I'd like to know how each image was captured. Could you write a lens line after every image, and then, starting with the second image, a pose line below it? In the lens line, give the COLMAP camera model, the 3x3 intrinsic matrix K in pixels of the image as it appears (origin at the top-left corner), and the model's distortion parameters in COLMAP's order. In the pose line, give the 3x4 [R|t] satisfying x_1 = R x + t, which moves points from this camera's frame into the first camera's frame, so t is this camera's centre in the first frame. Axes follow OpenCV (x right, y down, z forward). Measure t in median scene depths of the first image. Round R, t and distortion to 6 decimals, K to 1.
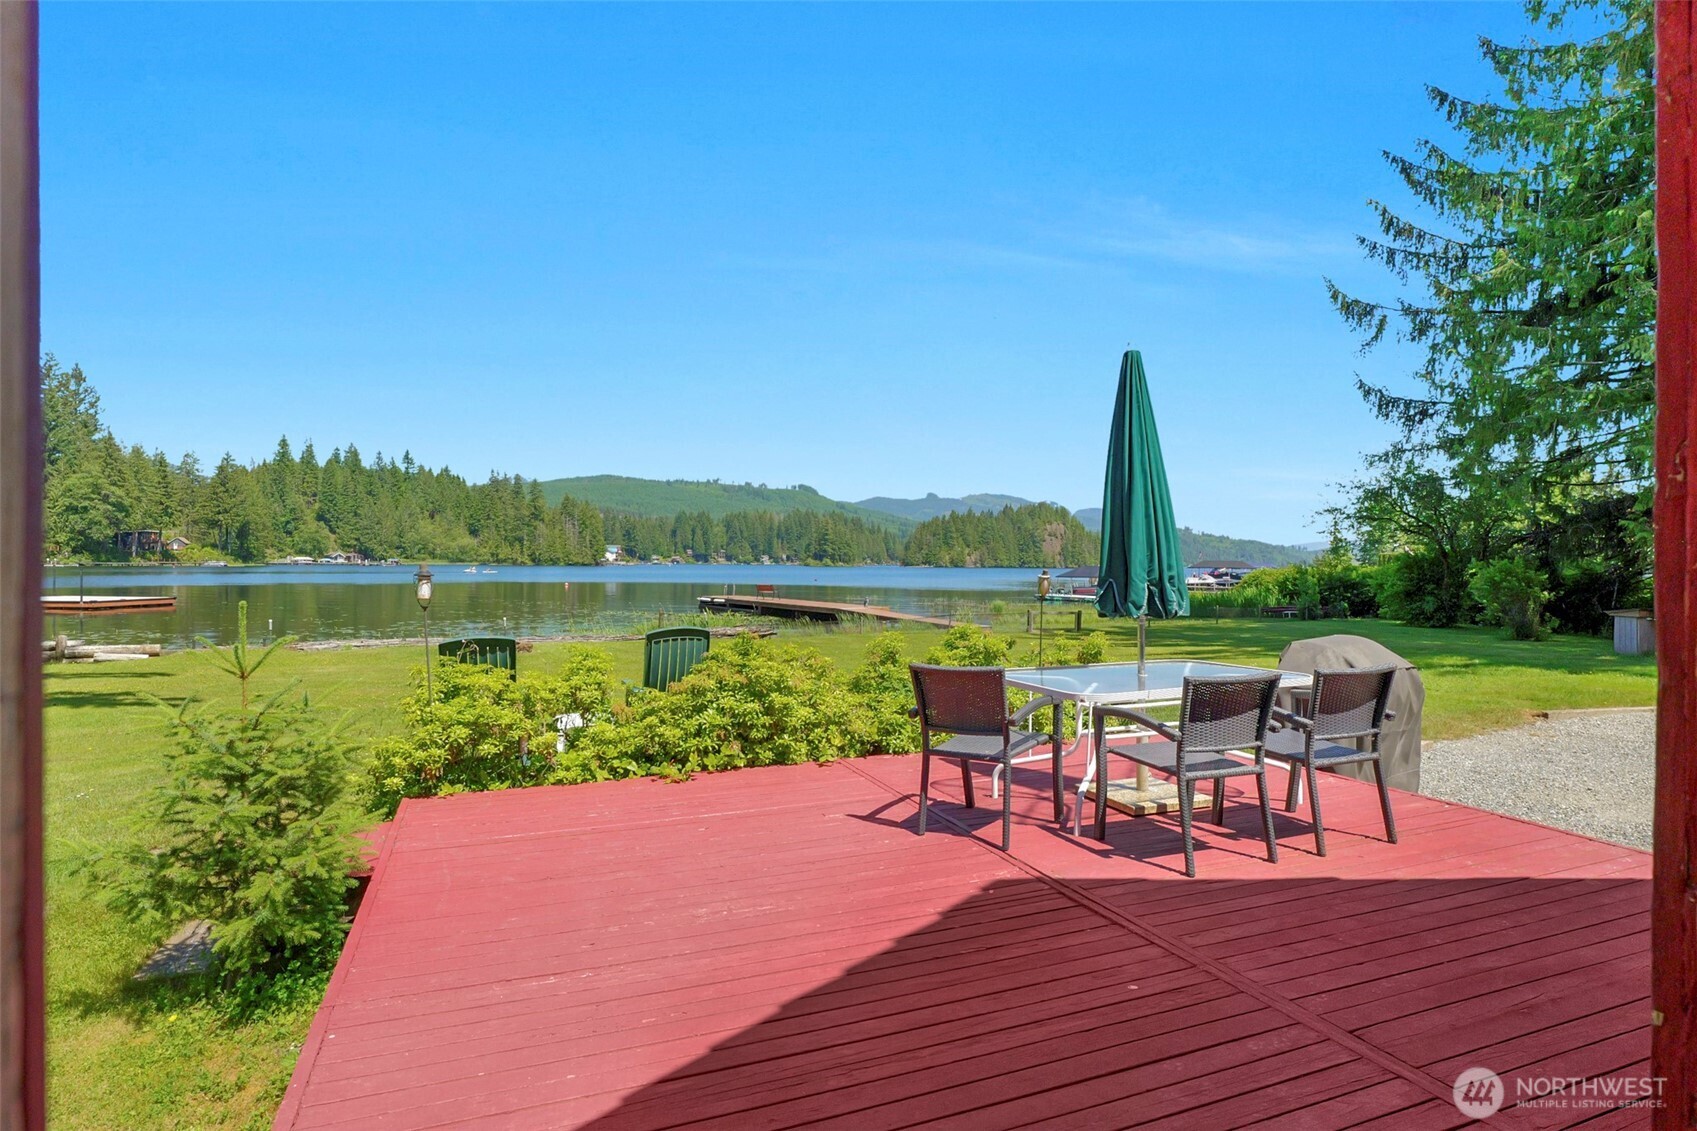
lens RADIAL K [[870.7, 0, 855.5], [0, 870.7, 569.5], [0, 0, 1]] dist [-0.000895, -0.000491]
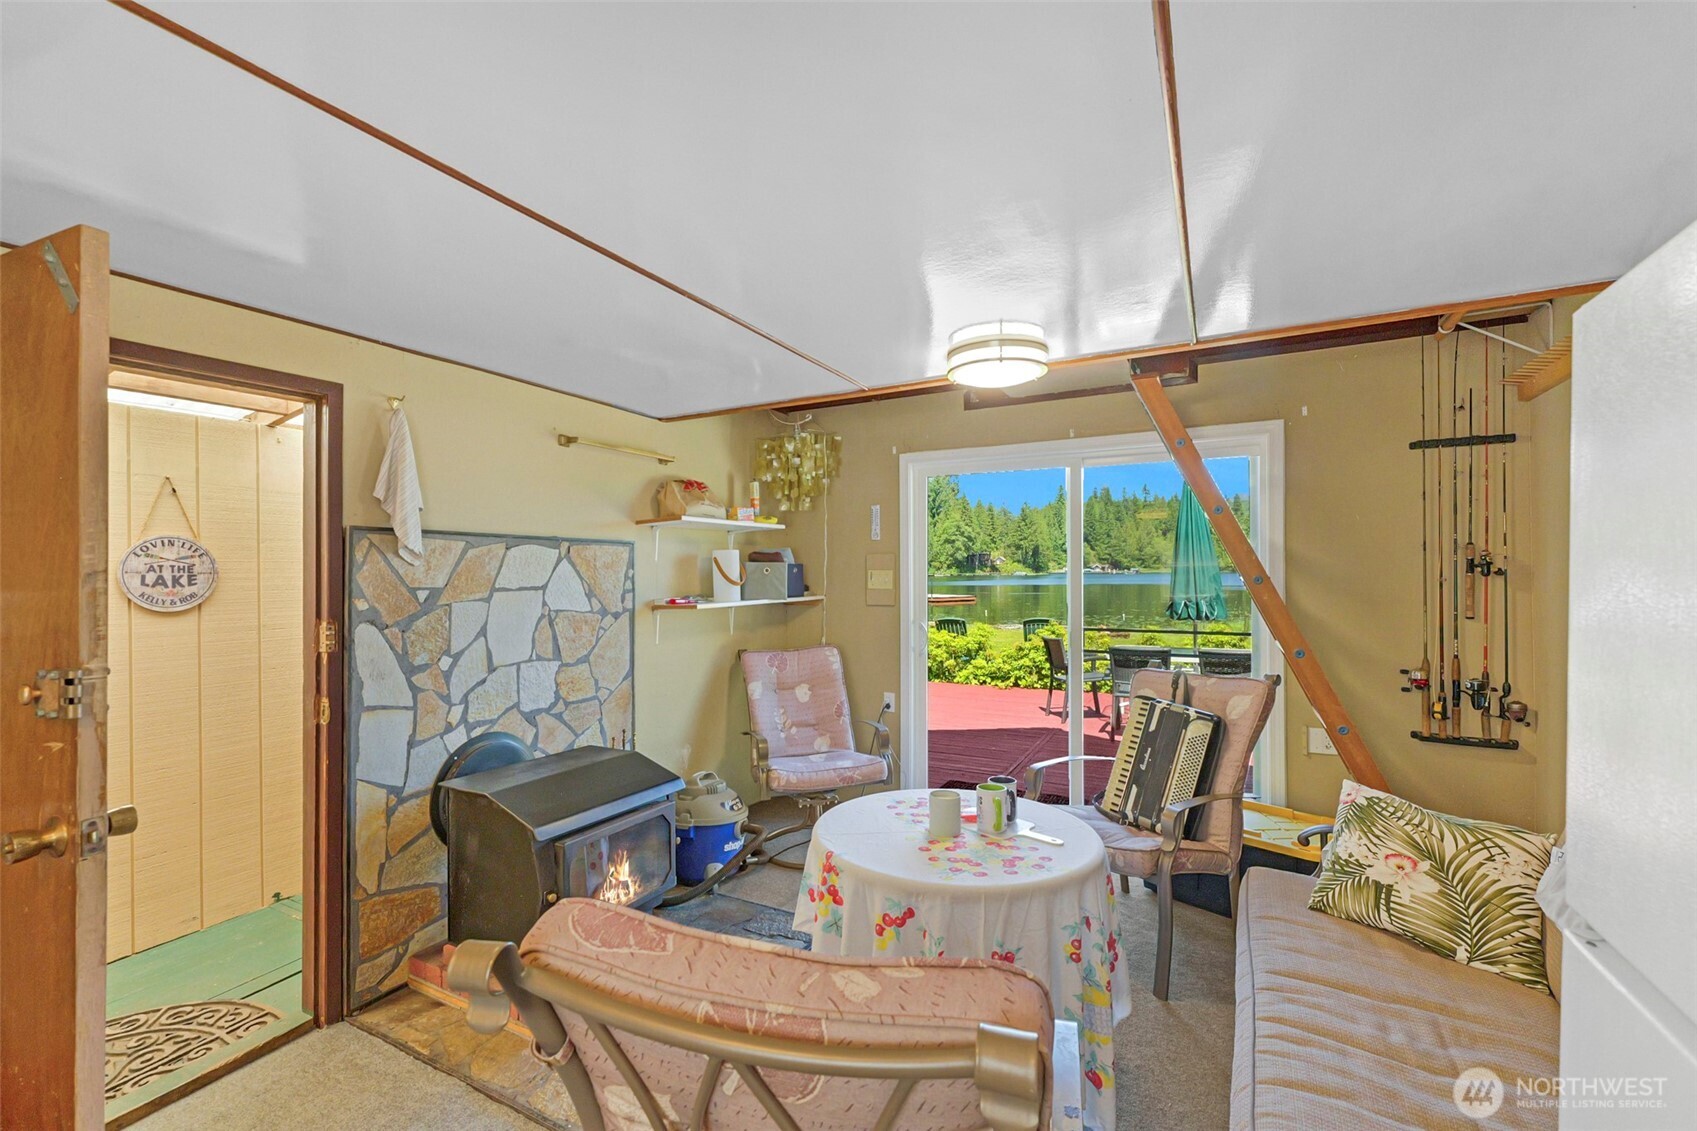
lens RADIAL K [[710.0, 0, 854.6], [0, 710.0, 575.5], [0, 0, 1]] dist [0.001047, 0.000042]
pose [[0.643889, -0.005514, -0.765099, 0.873658], [0.004959, 0.999983, -0.003034, -0.028932], [0.765102, -0.001841, 0.643906, -0.381693]]
